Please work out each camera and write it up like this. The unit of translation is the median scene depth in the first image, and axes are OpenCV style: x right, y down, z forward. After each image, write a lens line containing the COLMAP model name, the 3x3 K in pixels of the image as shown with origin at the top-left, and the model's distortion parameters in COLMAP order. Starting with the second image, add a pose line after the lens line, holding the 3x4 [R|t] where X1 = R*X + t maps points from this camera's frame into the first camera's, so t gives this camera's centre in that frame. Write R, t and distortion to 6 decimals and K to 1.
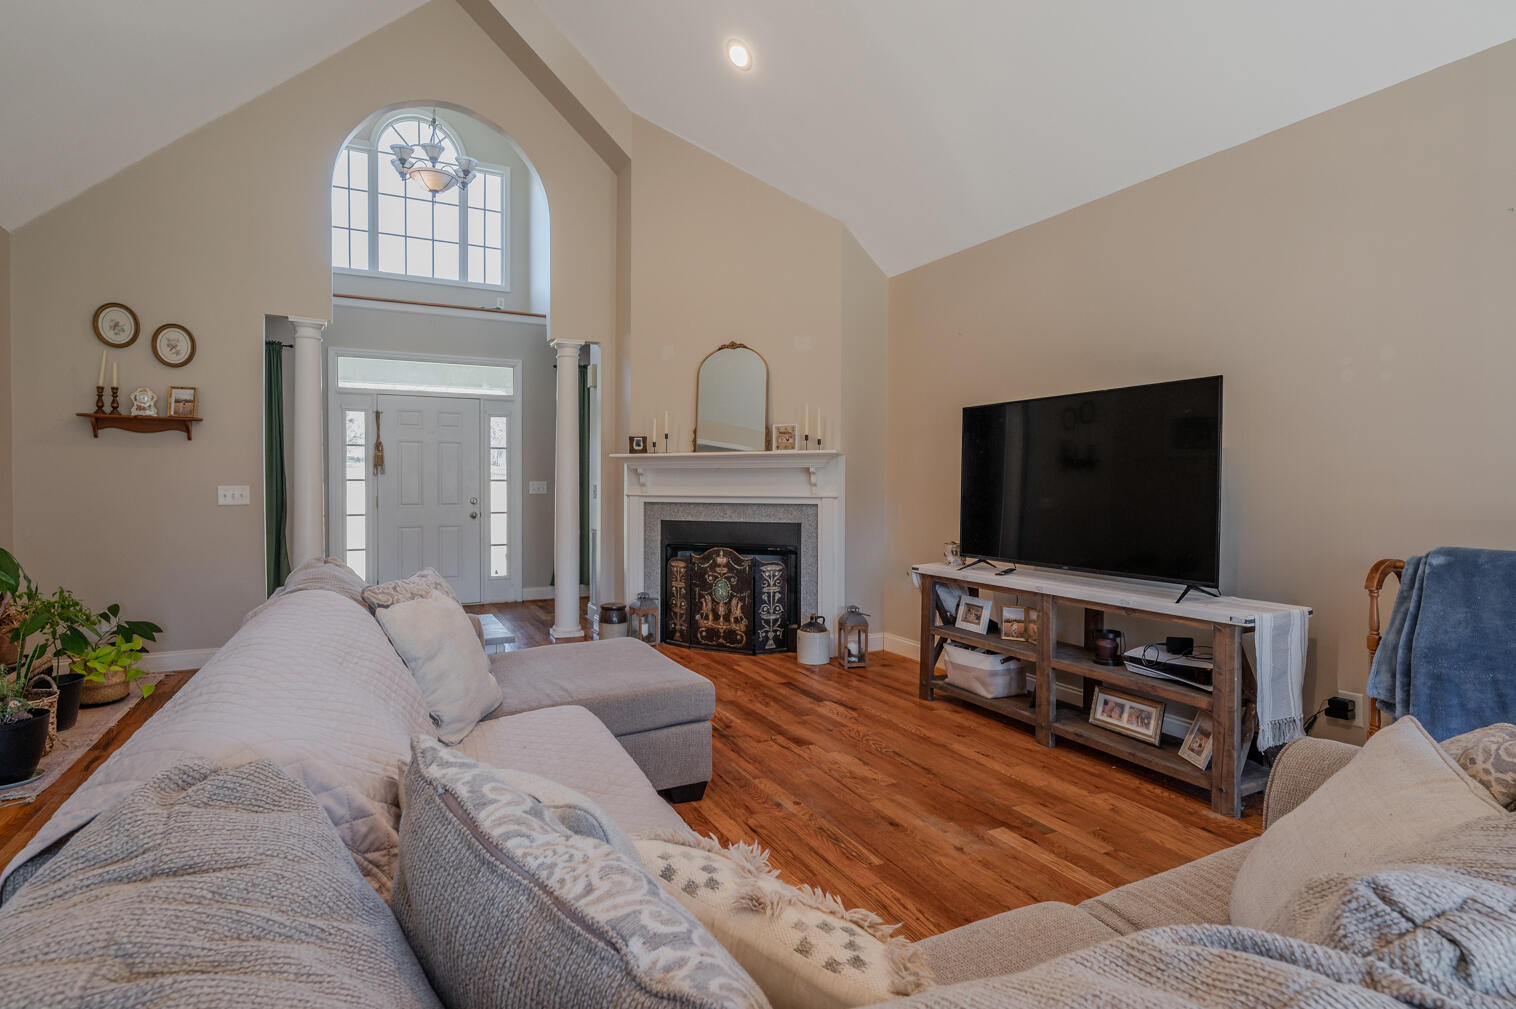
lens RADIAL K [[754.3, 0, 758.0], [0, 754.3, 504.5], [0, 0, 1]] dist [-0.001086, -0.000114]
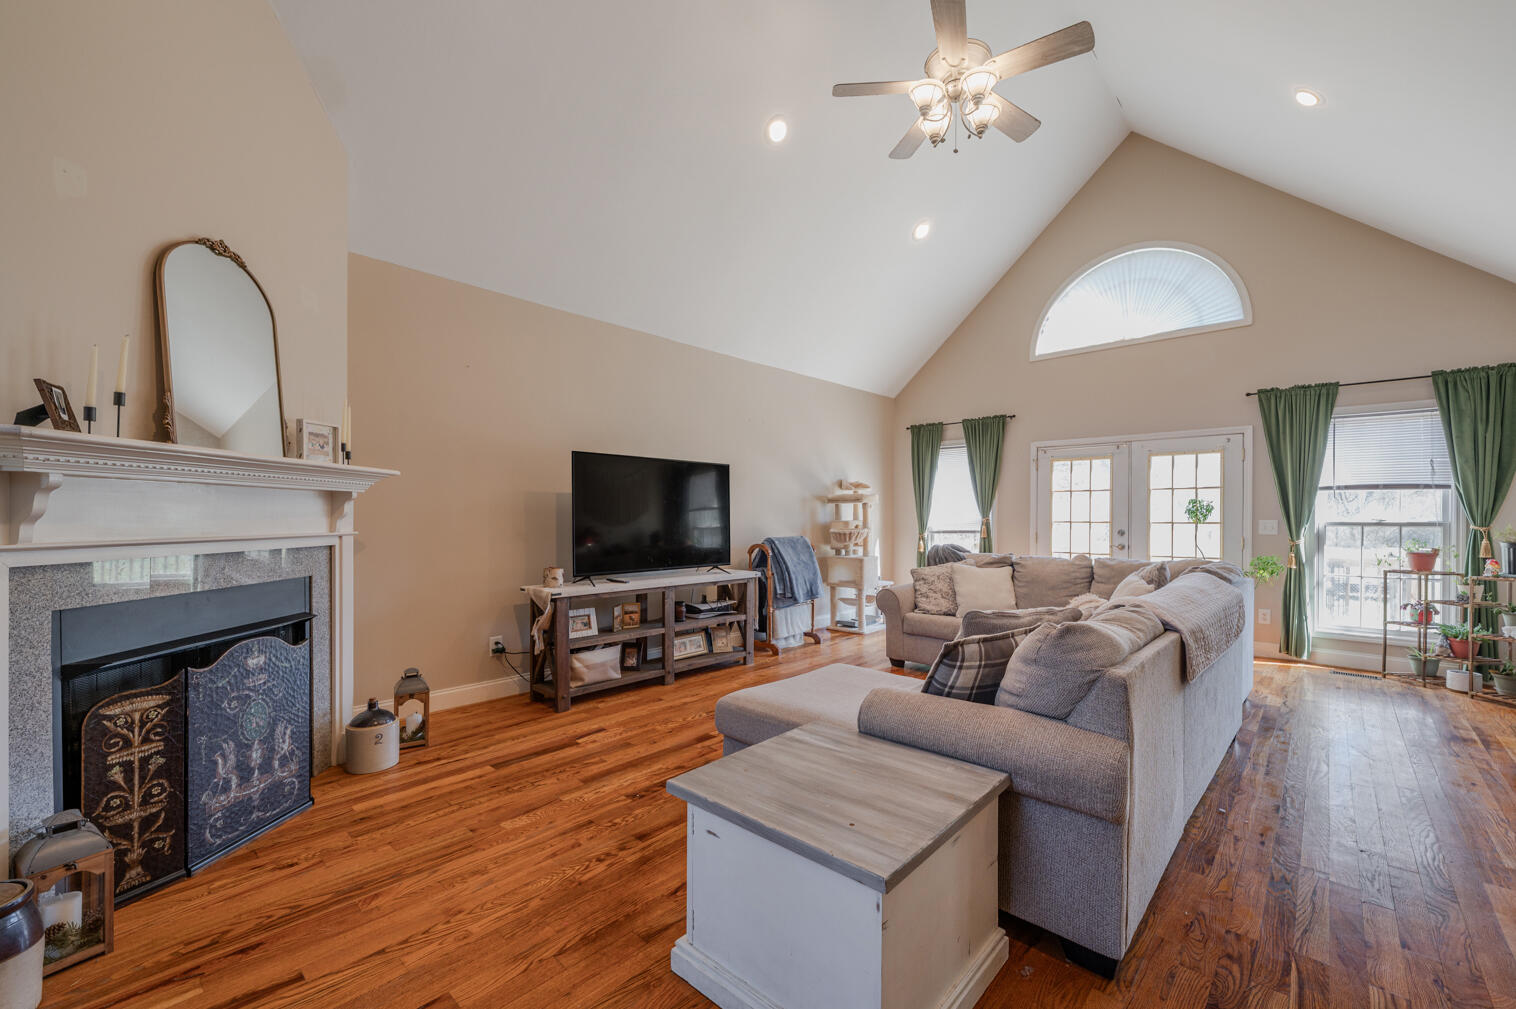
lens RADIAL K [[628.9, 0, 759.0], [0, 628.9, 519.8], [0, 0, 1]] dist [0.000941, 0.000132]
pose [[-0.349545, -0.011742, 0.936846, -0.735413], [0.018563, 0.999638, 0.019455, -0.033359], [-0.936736, 0.024191, -0.349200, 1.046187]]
